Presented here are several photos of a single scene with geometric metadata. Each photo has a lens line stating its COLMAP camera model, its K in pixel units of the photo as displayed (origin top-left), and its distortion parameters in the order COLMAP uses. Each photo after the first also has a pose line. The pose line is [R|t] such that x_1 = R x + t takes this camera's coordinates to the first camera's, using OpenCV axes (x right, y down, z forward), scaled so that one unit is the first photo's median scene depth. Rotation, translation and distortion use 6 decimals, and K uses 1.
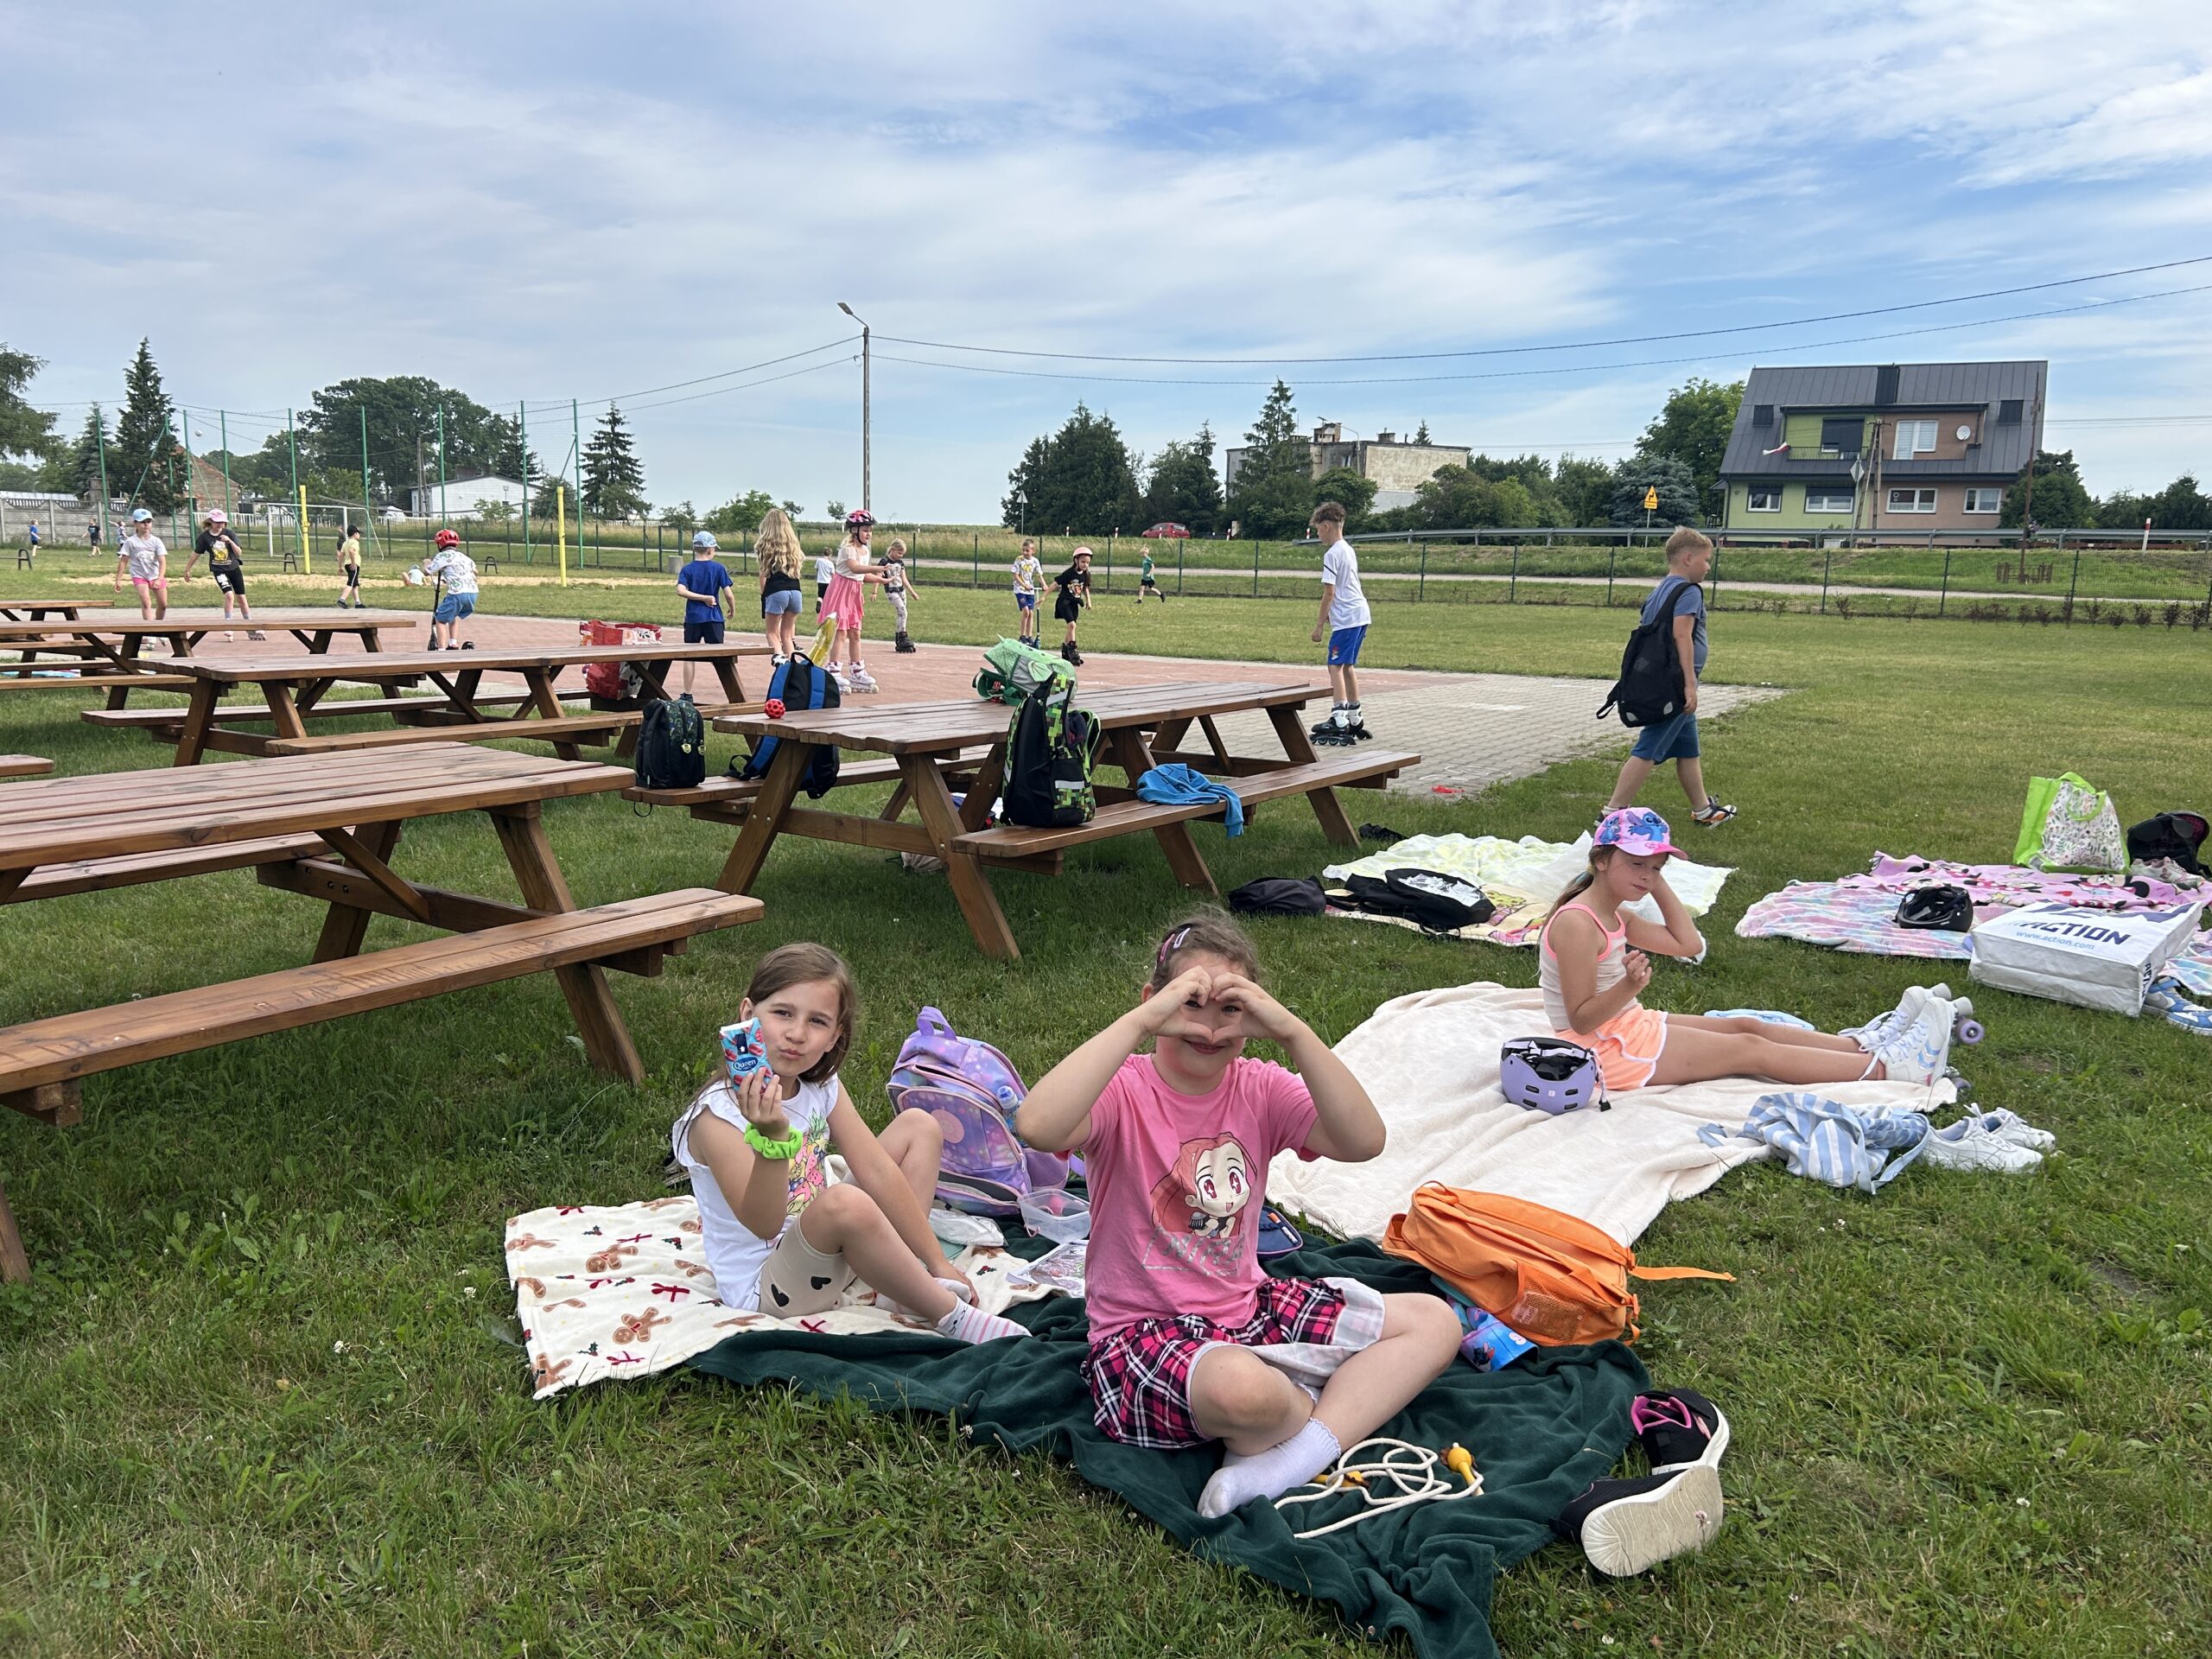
lens RADIAL K [[1706.2, 0, 1138.7], [0, 1706.2, 866.9], [0, 0, 1]] dist [-0.001855, -0.003980]
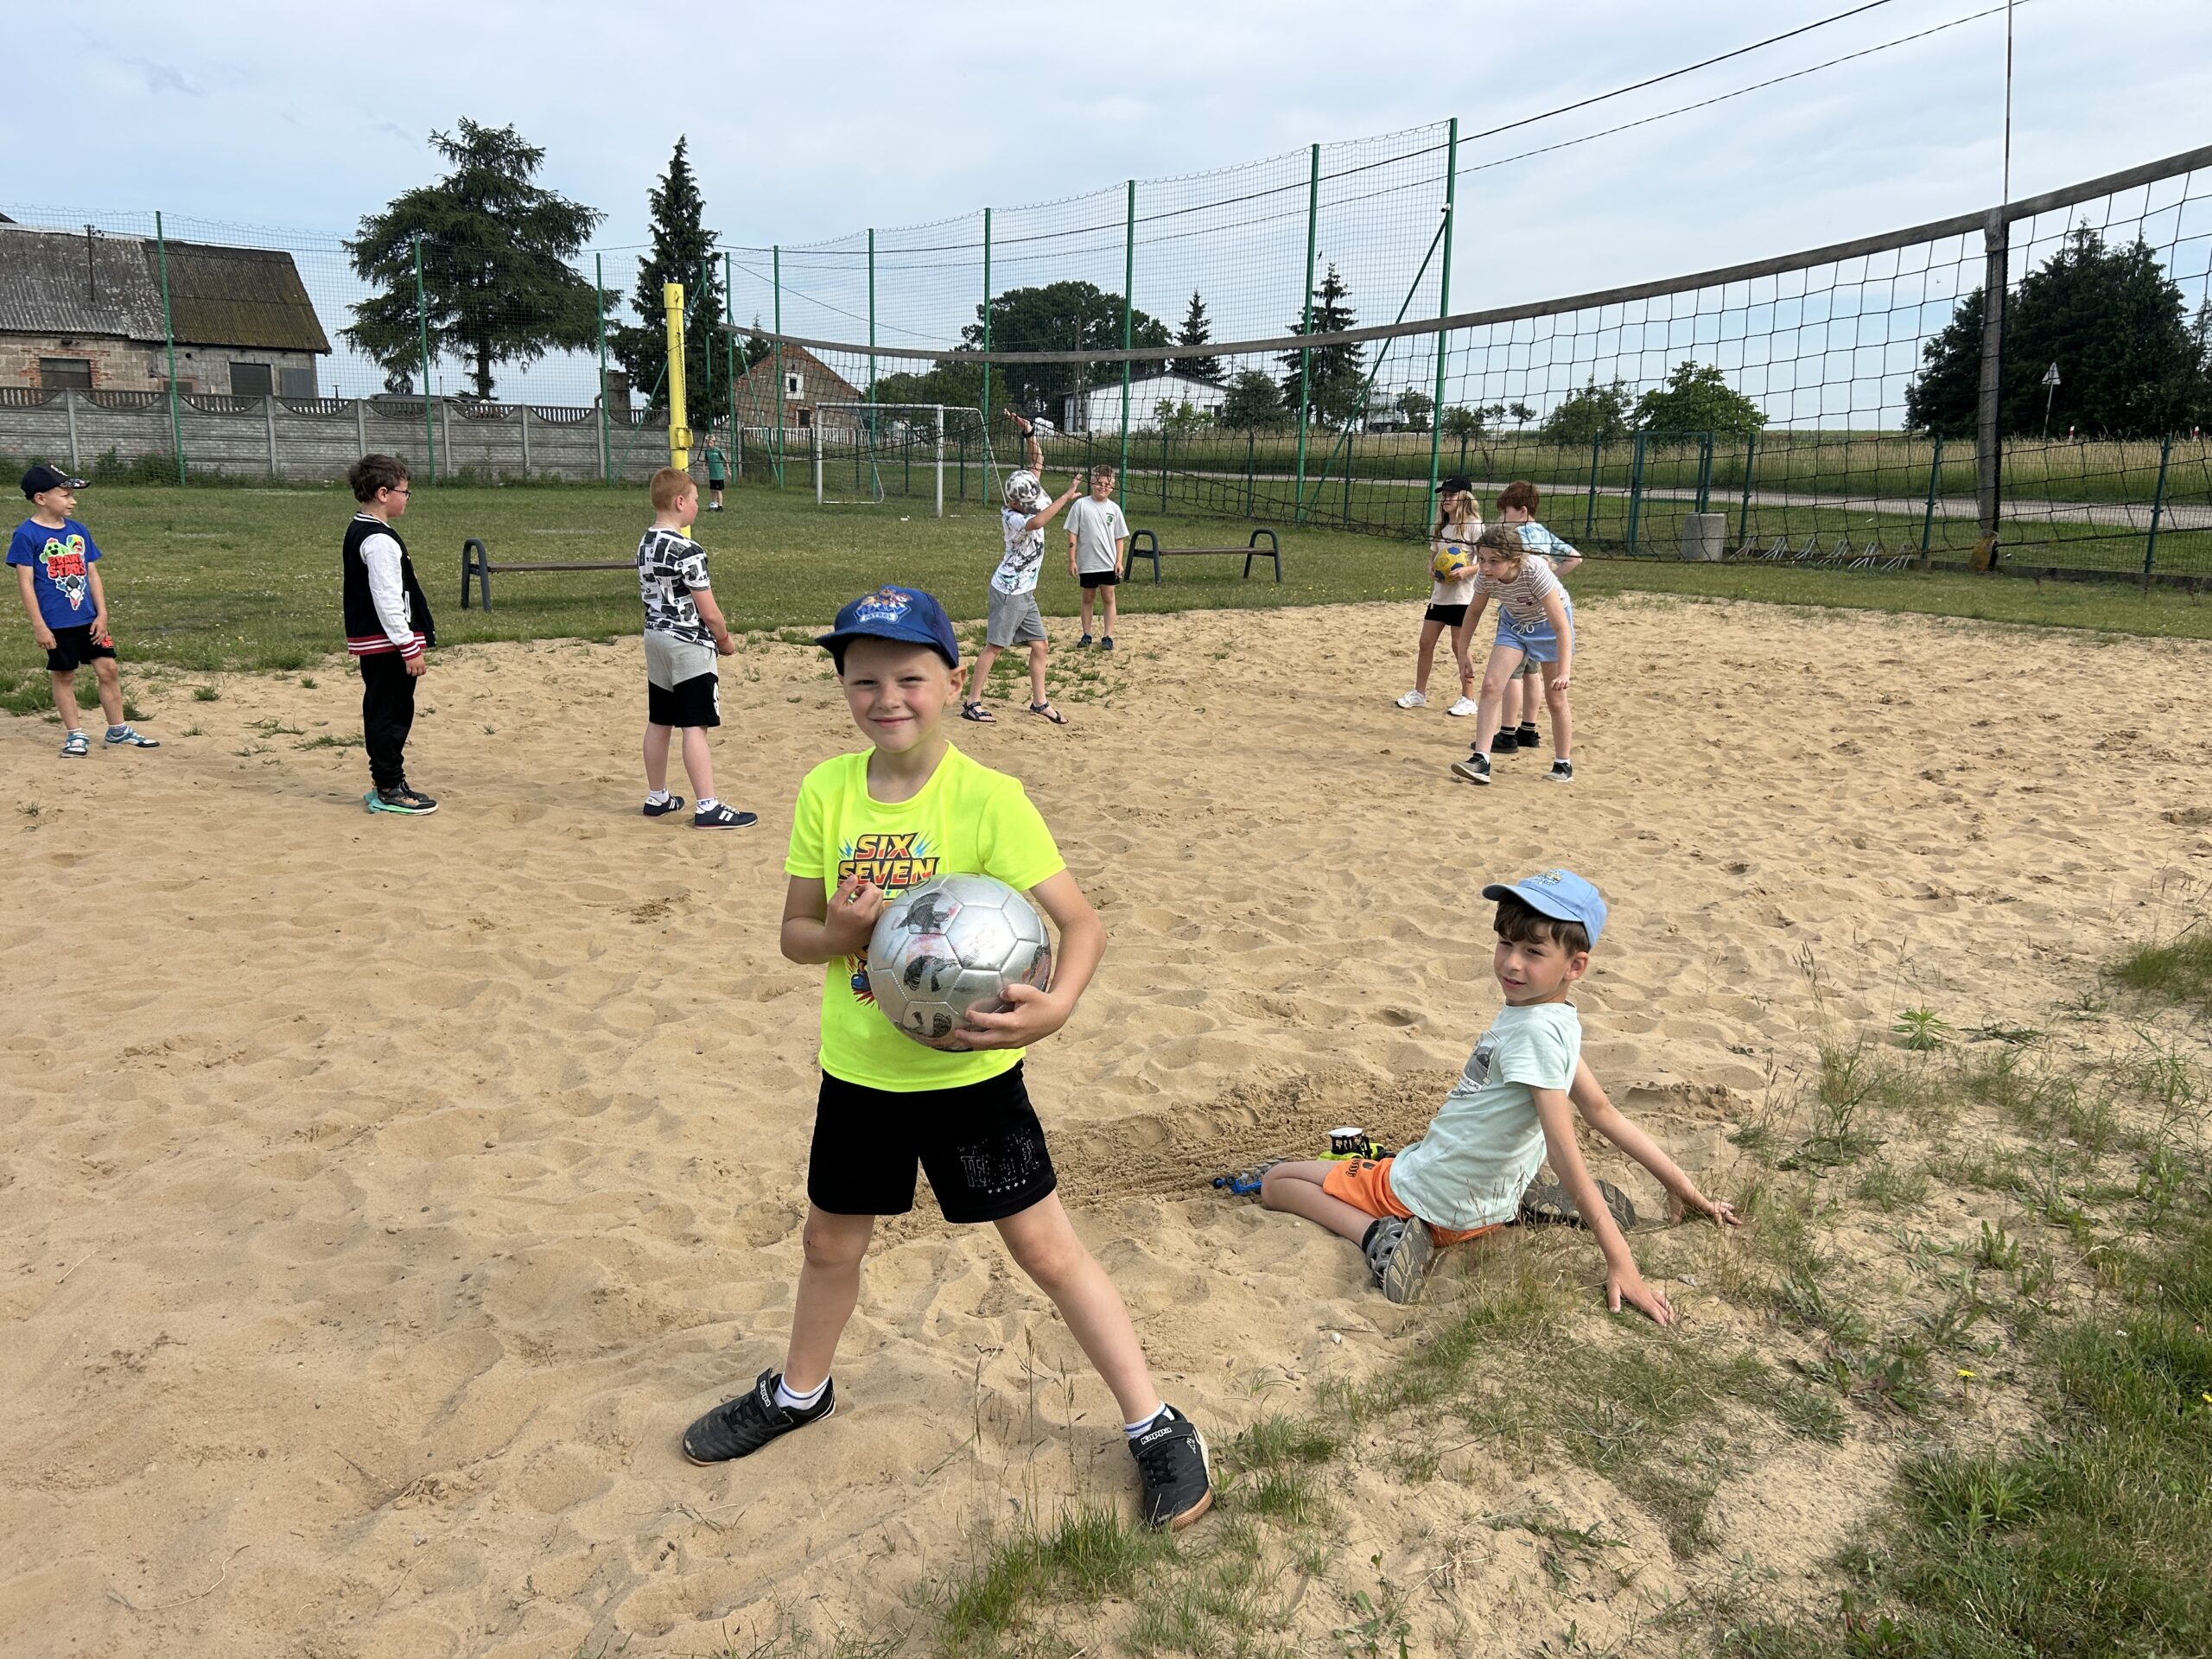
lens RADIAL K [[1672.9, 0, 1106.0], [0, 1672.9, 829.5], [0, 0, 1]] dist [0.055182, -0.053105]
pose [[0.931758, 0.069096, -0.356445, -0.127127], [-0.057805, 0.997434, 0.042248, -0.059502], [0.358449, -0.018761, 0.933361, 0.297968]]
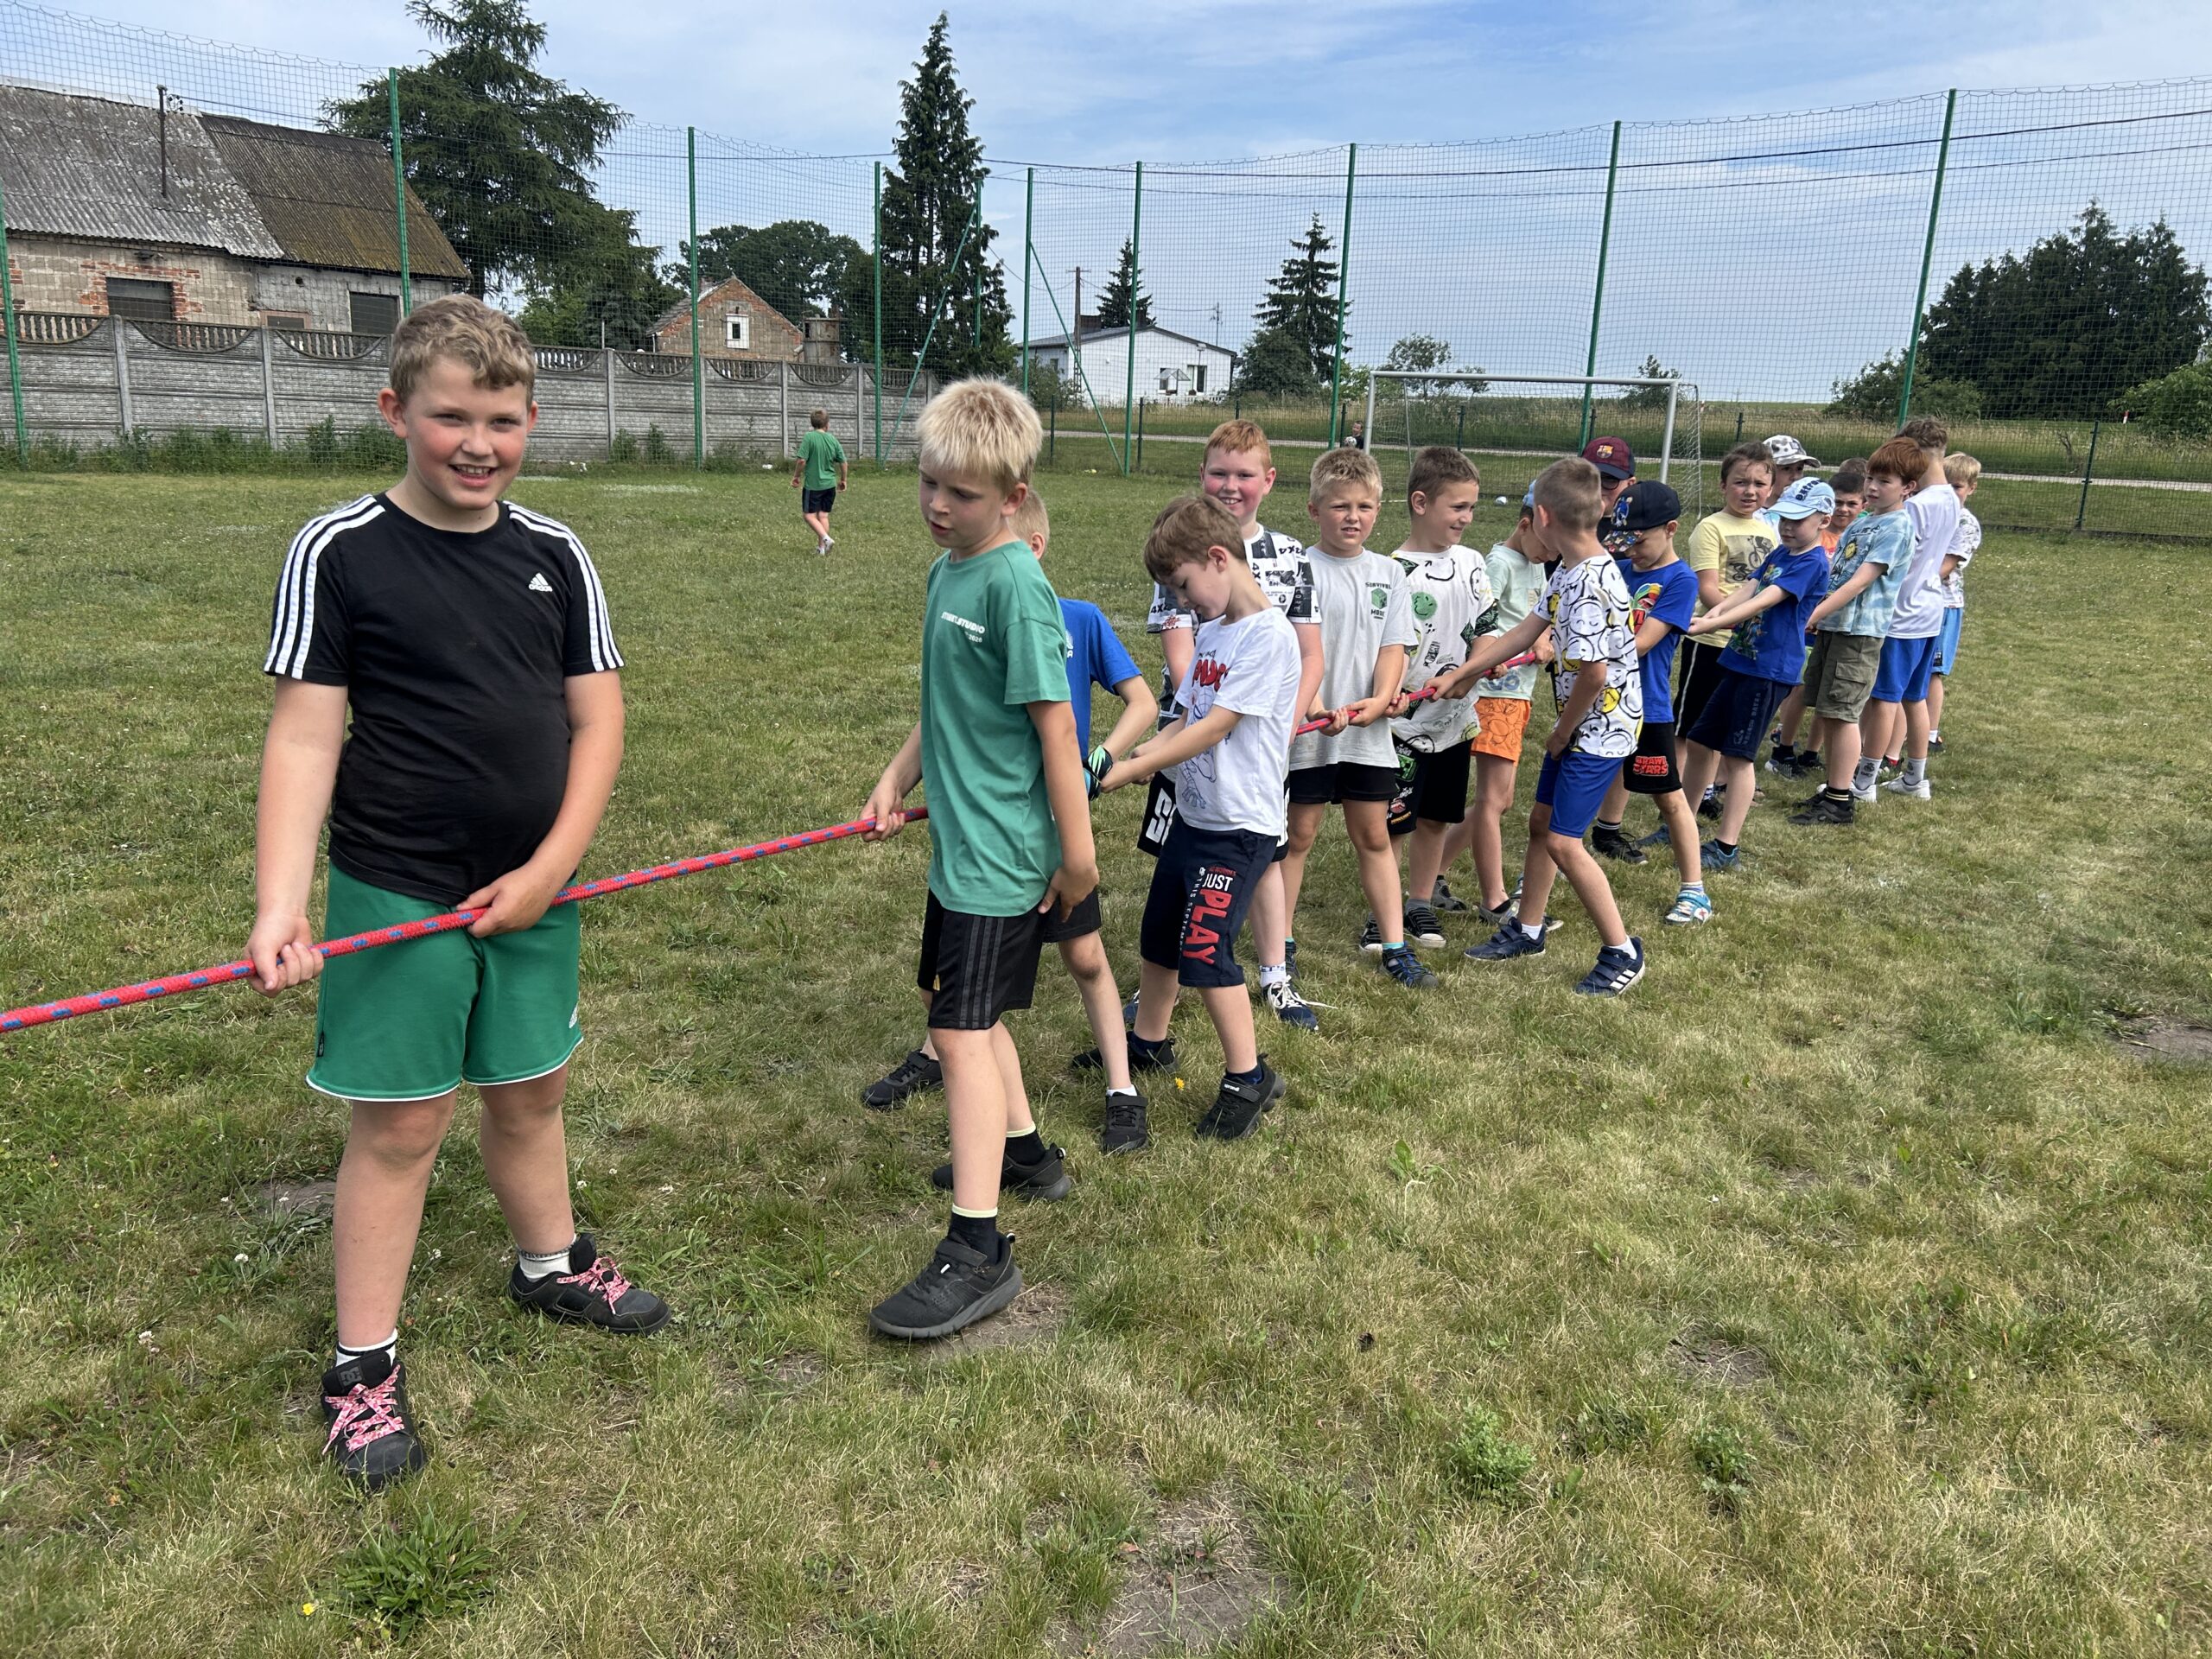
lens RADIAL K [[1672.9, 0, 1106.0], [0, 1672.9, 829.5], [0, 0, 1]] dist [0.055182, -0.053105]
pose [[0.988785, 0.040767, -0.143676, -0.284196], [-0.032538, 0.997718, 0.059167, -0.069778], [0.145760, -0.053829, 0.987854, 0.326282]]
